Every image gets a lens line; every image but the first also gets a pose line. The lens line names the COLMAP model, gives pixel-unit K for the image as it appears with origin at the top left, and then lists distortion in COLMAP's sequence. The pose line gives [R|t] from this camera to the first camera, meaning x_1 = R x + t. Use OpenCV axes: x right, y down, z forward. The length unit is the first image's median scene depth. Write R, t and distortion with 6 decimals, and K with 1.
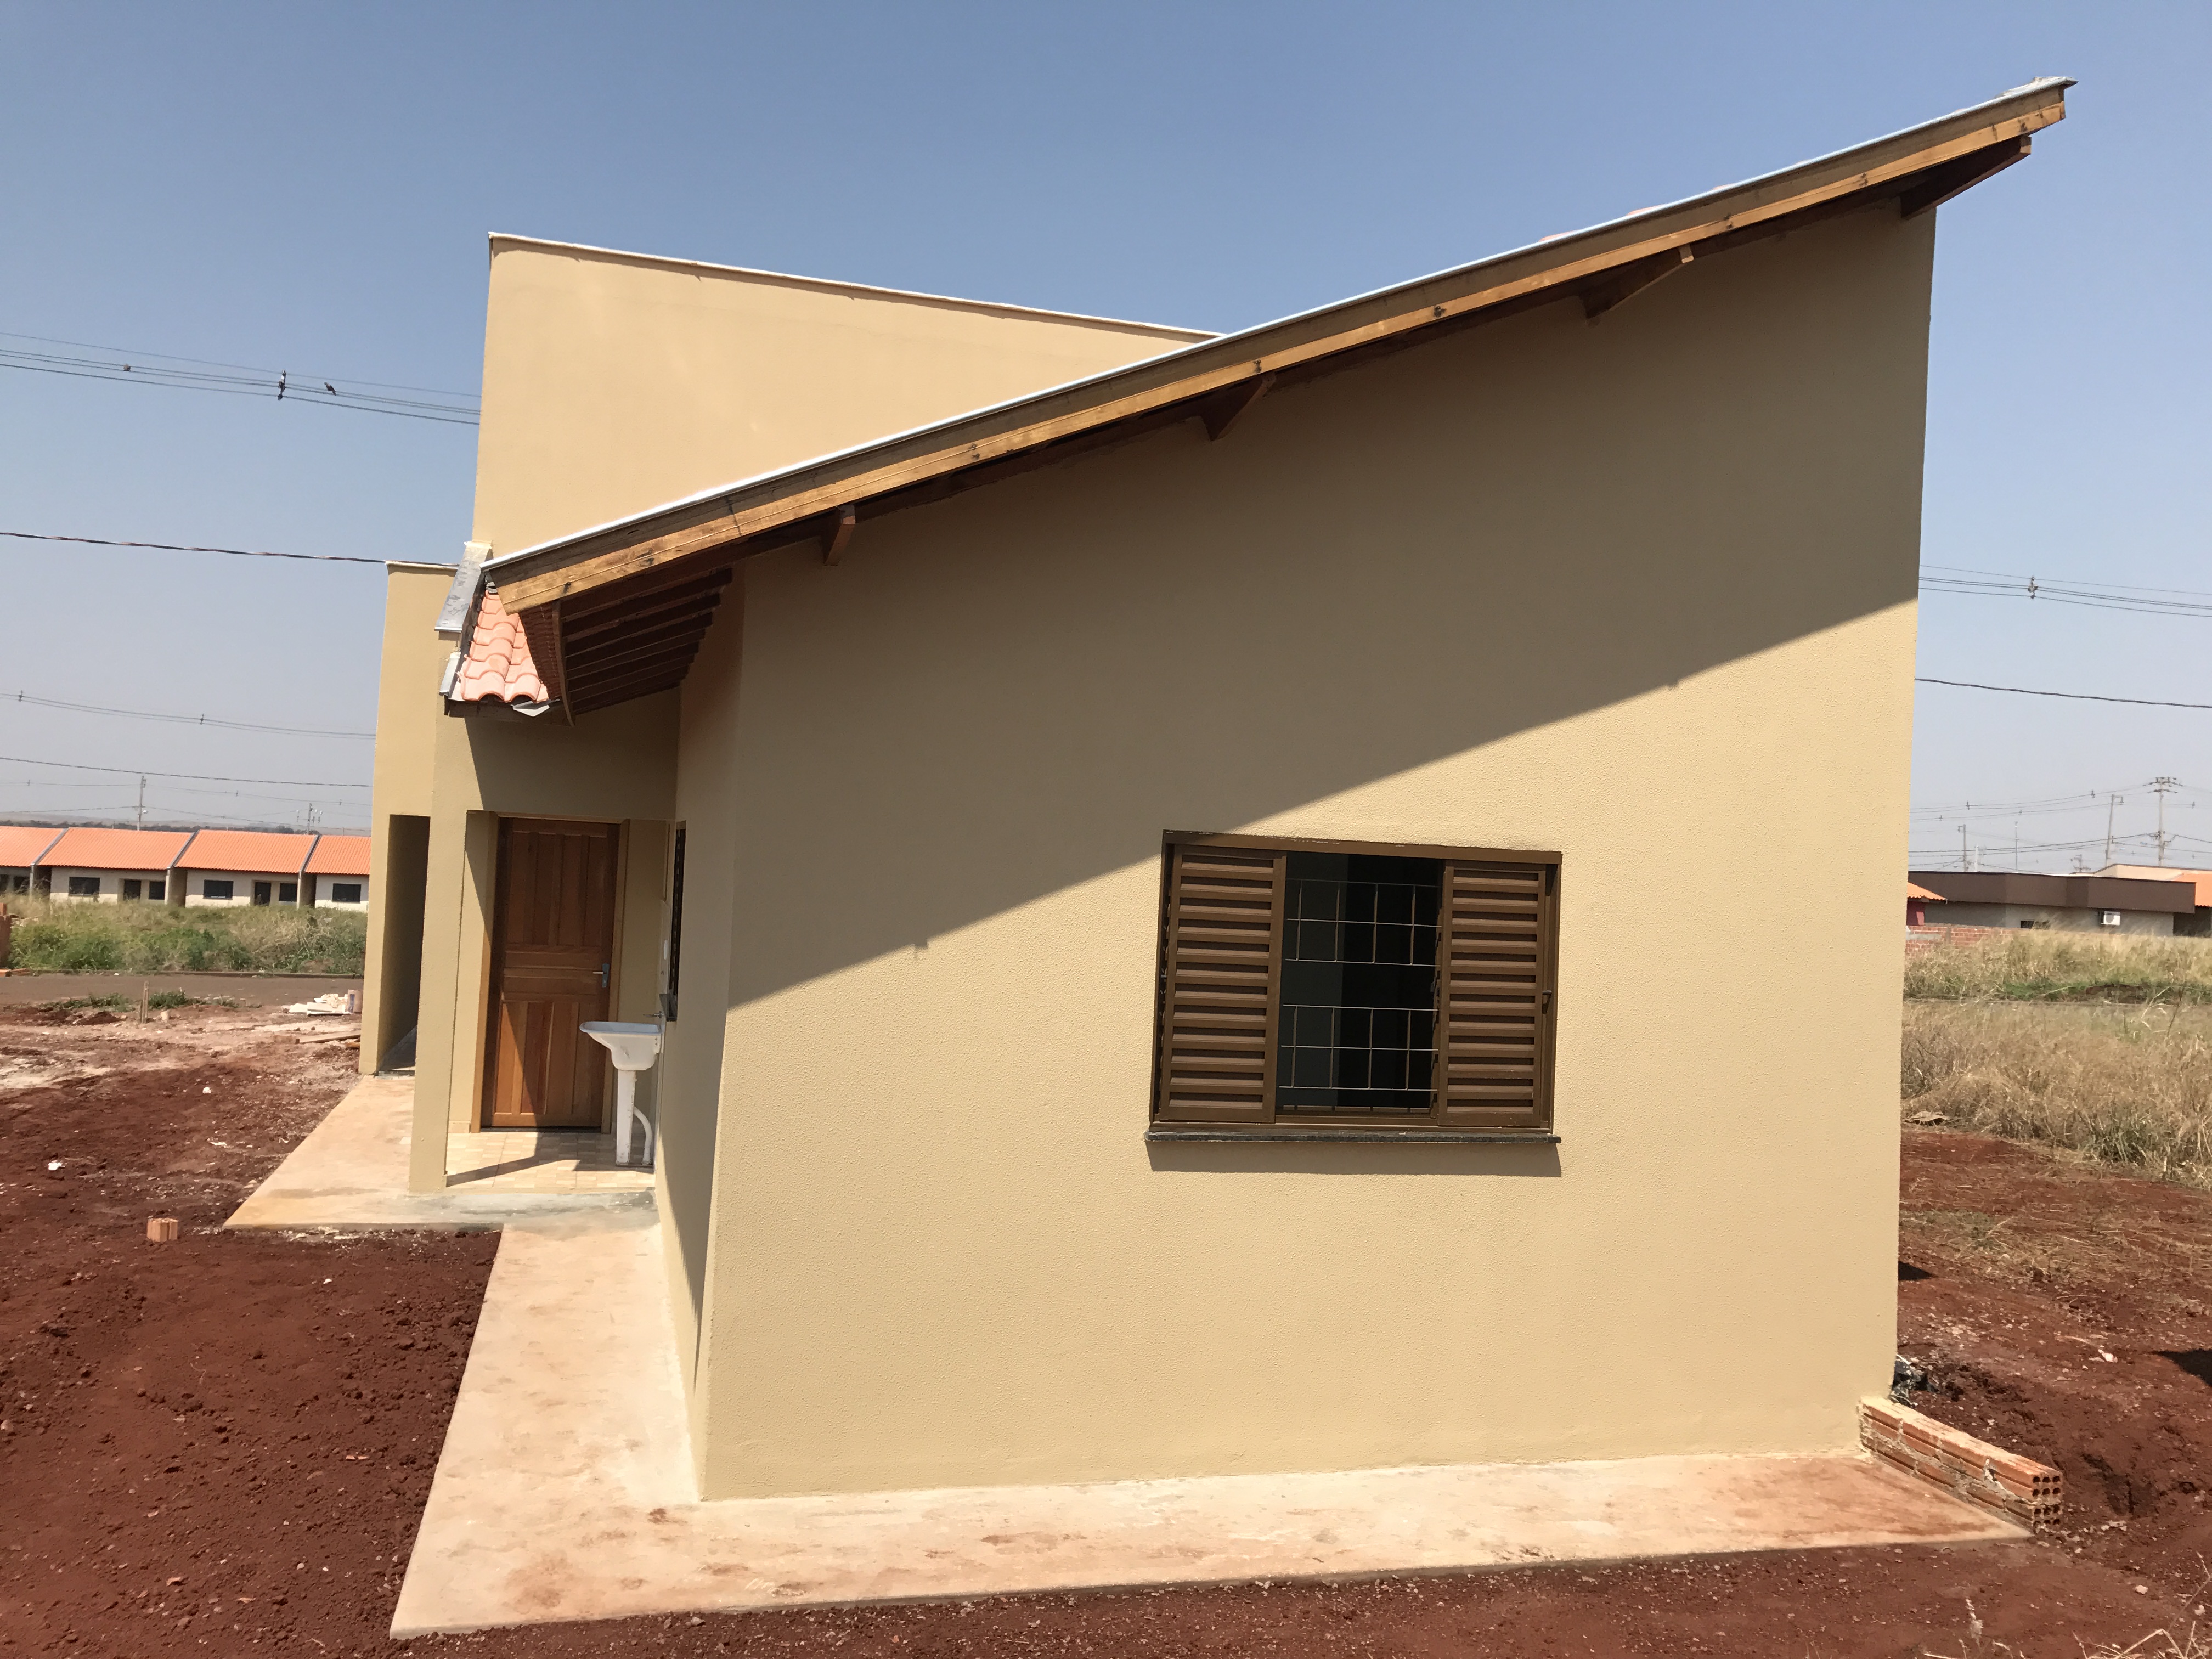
lens RADIAL K [[1822.6, 0, 1089.3], [0, 1822.6, 819.4], [0, 0, 1]] dist [0.005875, 0.012448]
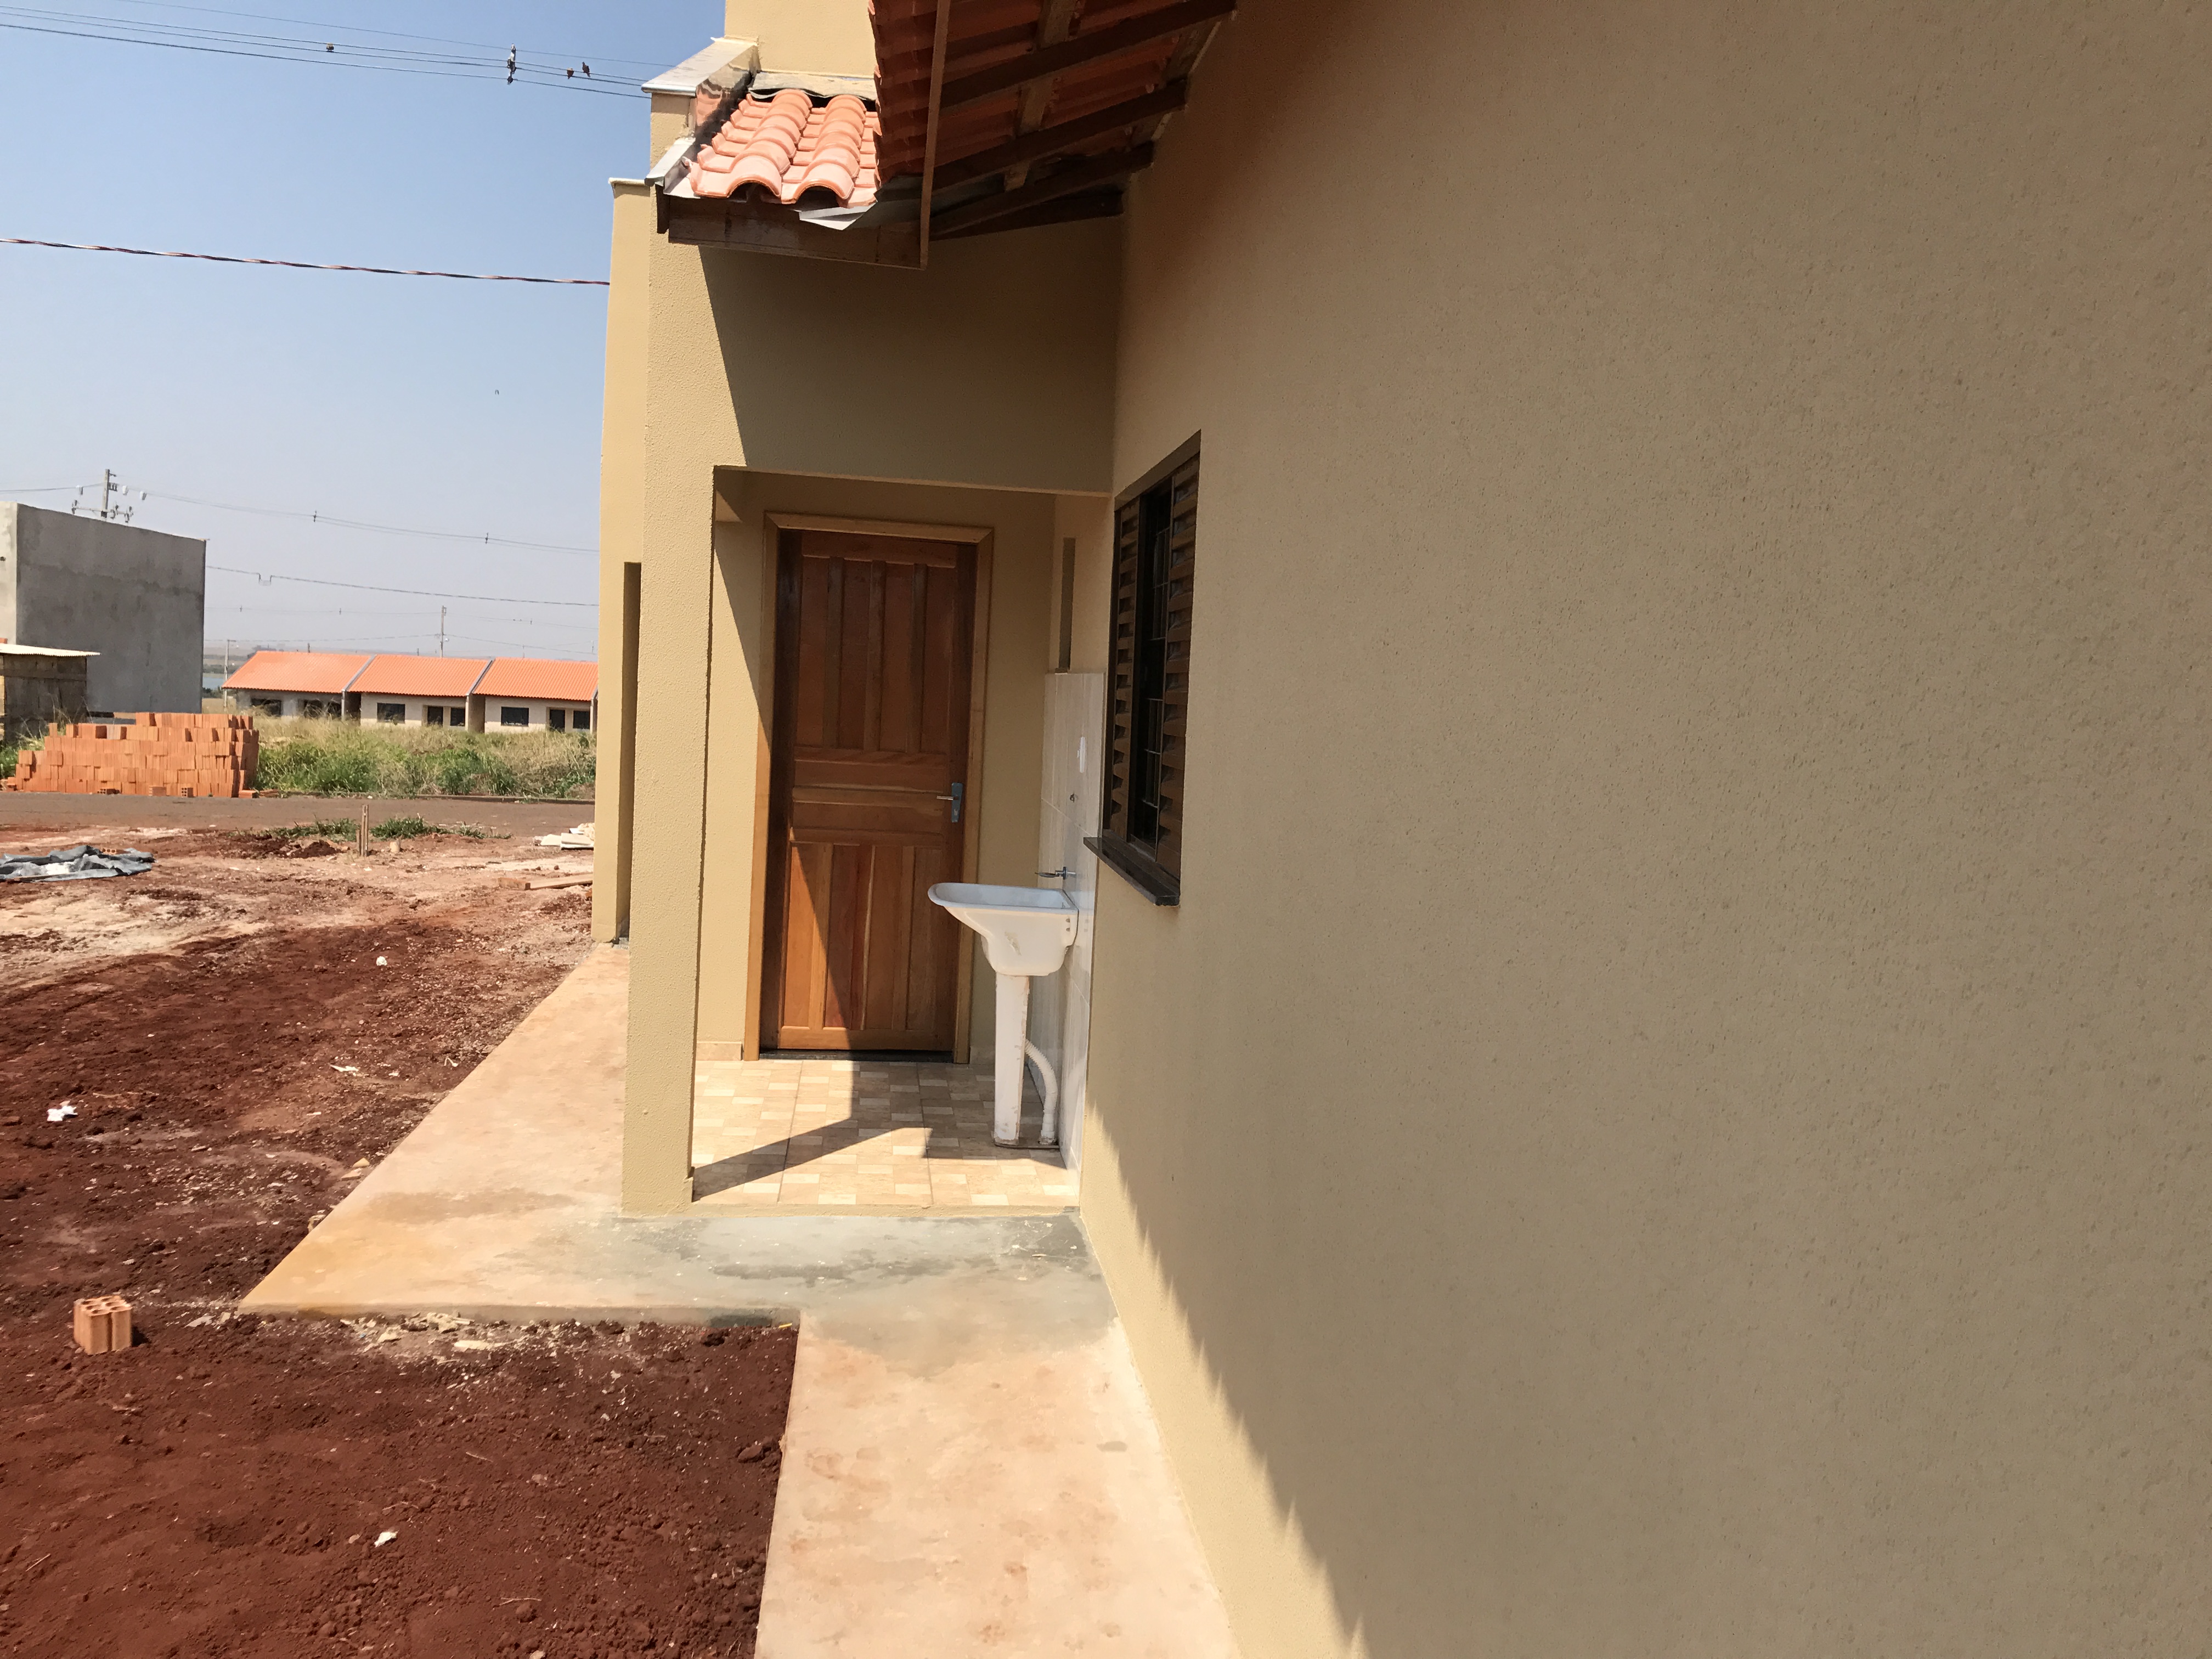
lens RADIAL K [[1822.6, 0, 1110.2], [0, 1822.6, 831.8], [0, 0, 1]] dist [0.005875, 0.012448]
pose [[0.990555, 0.012870, -0.136513, -0.176232], [0.000404, 0.995307, 0.096763, 0.049691], [0.137118, -0.095904, 0.985901, 0.549900]]
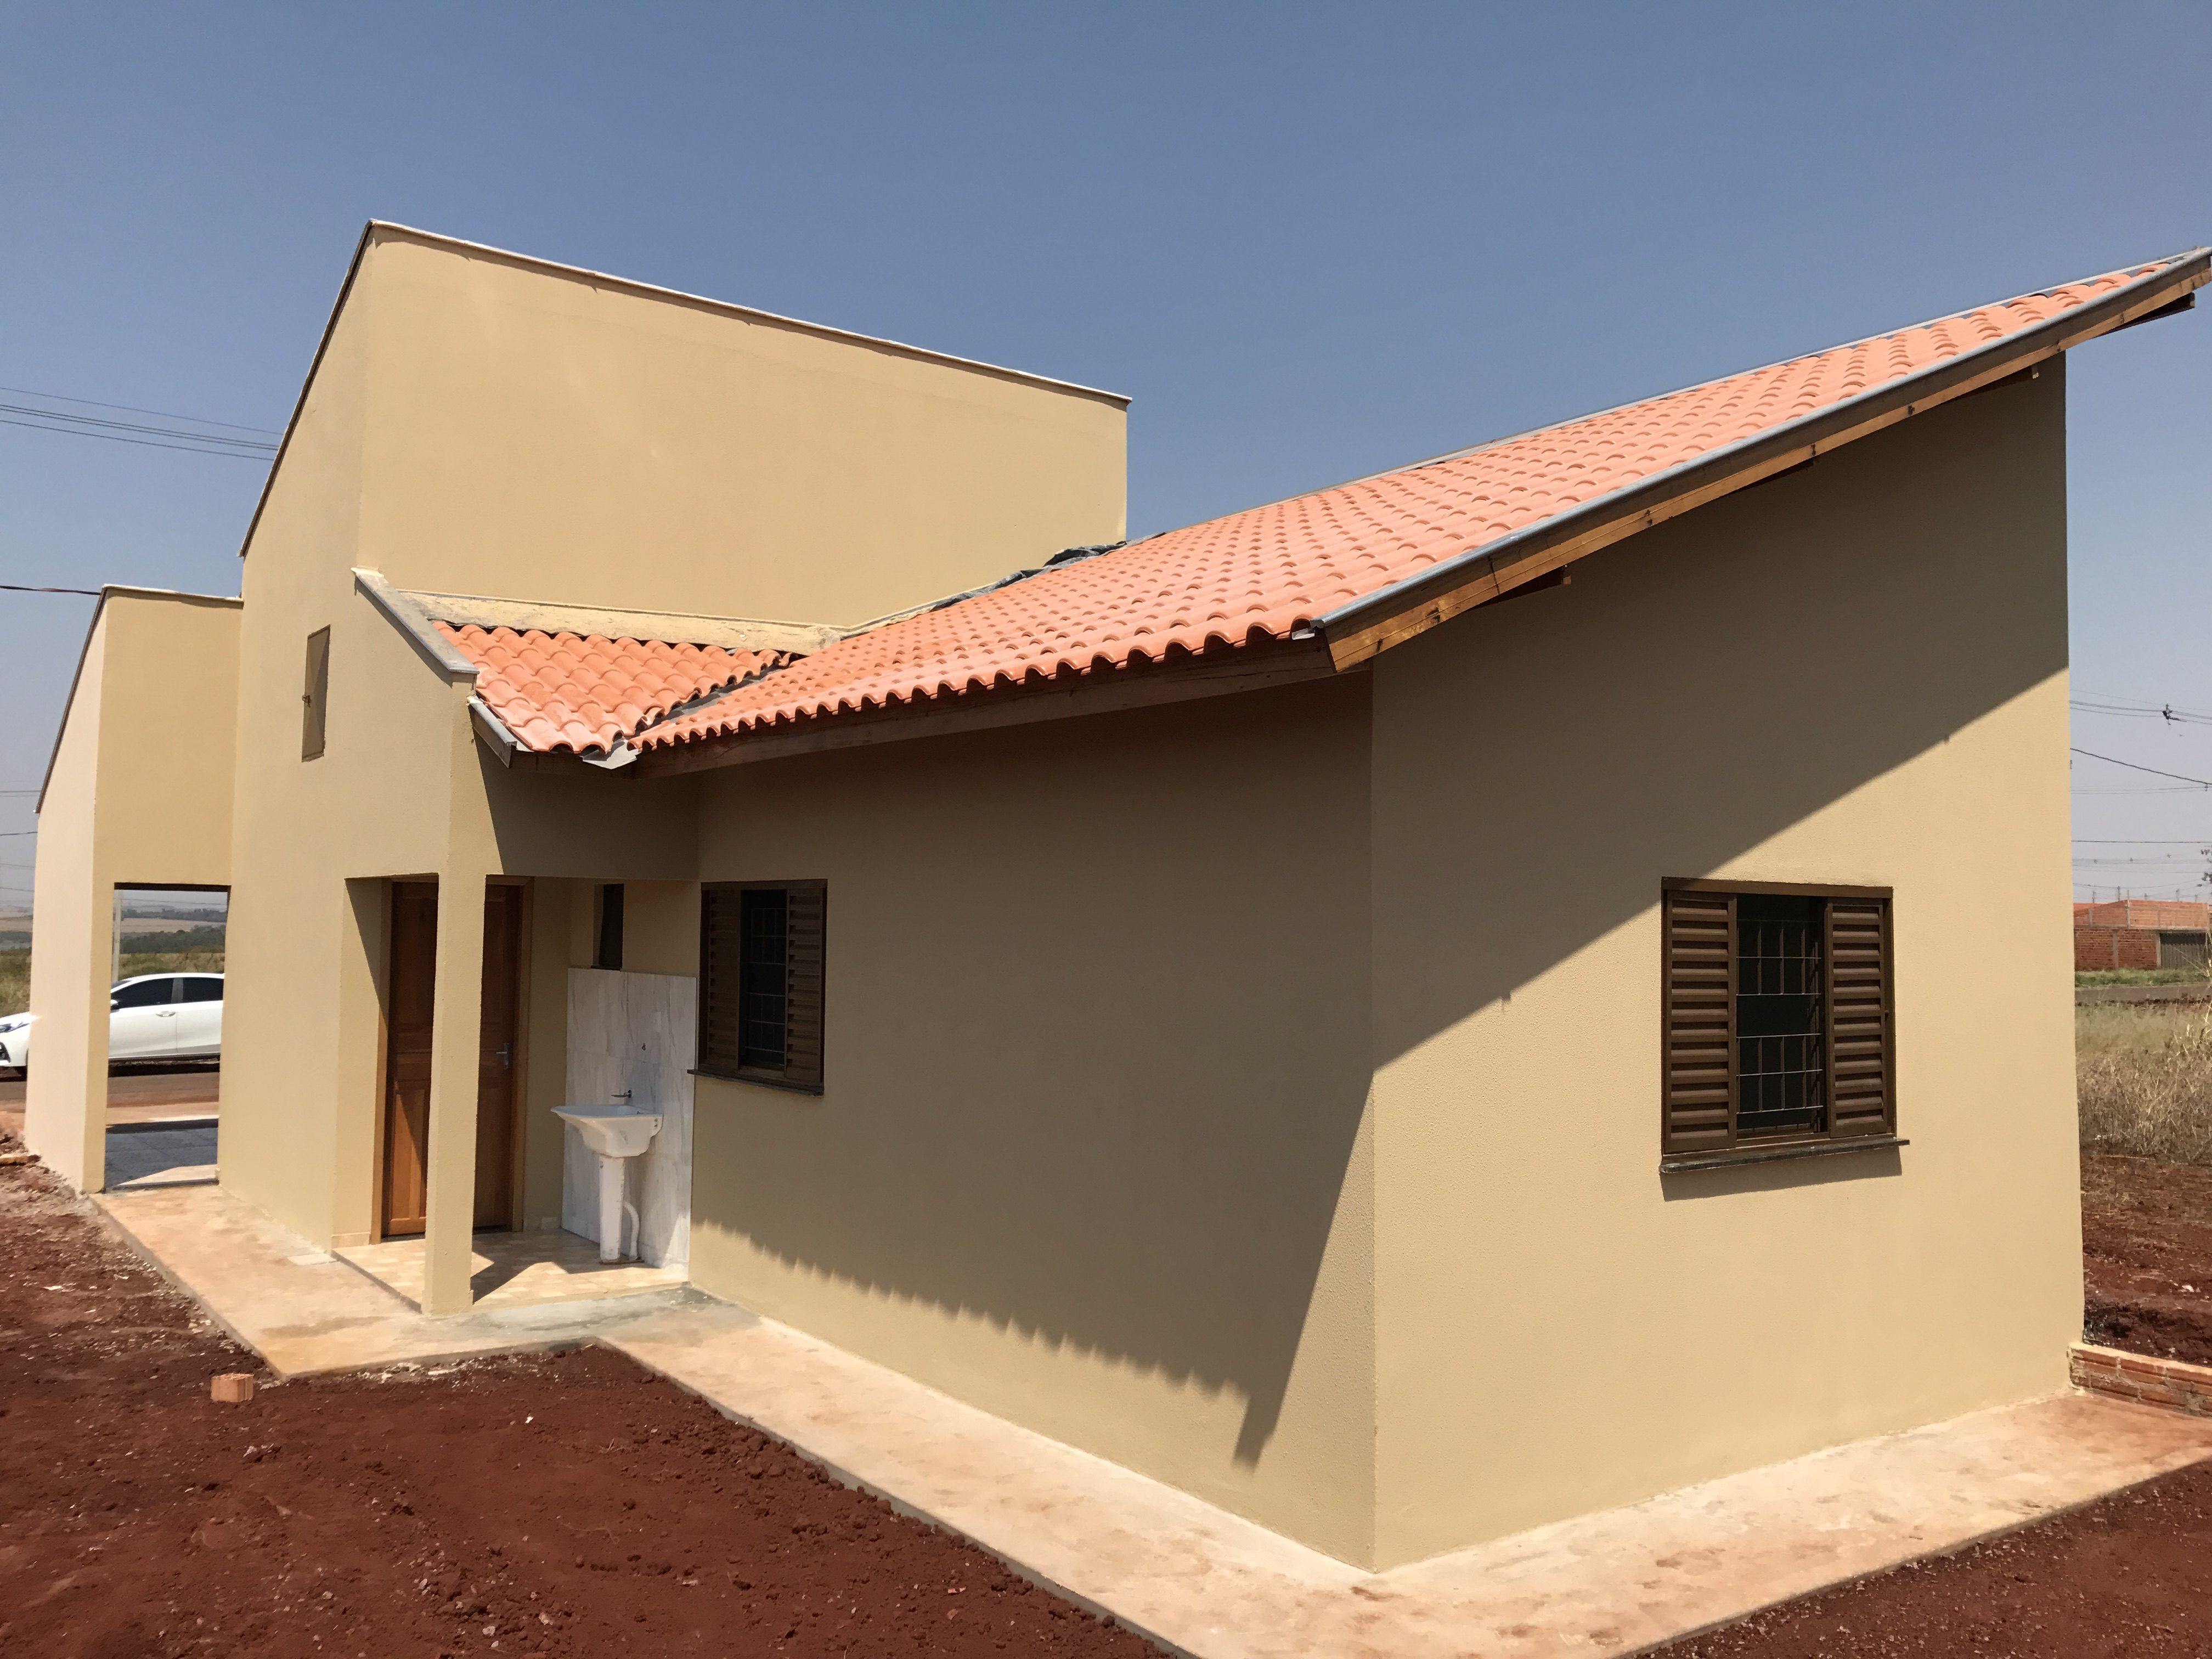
lens RADIAL K [[1822.6, 0, 1098.8], [0, 1822.6, 840.5], [0, 0, 1]] dist [0.005875, 0.012448]
pose [[0.937820, -0.019014, 0.346600, -0.395967], [0.022613, 0.999724, -0.006341, -0.010366], [-0.346384, 0.013785, 0.937992, 0.072459]]
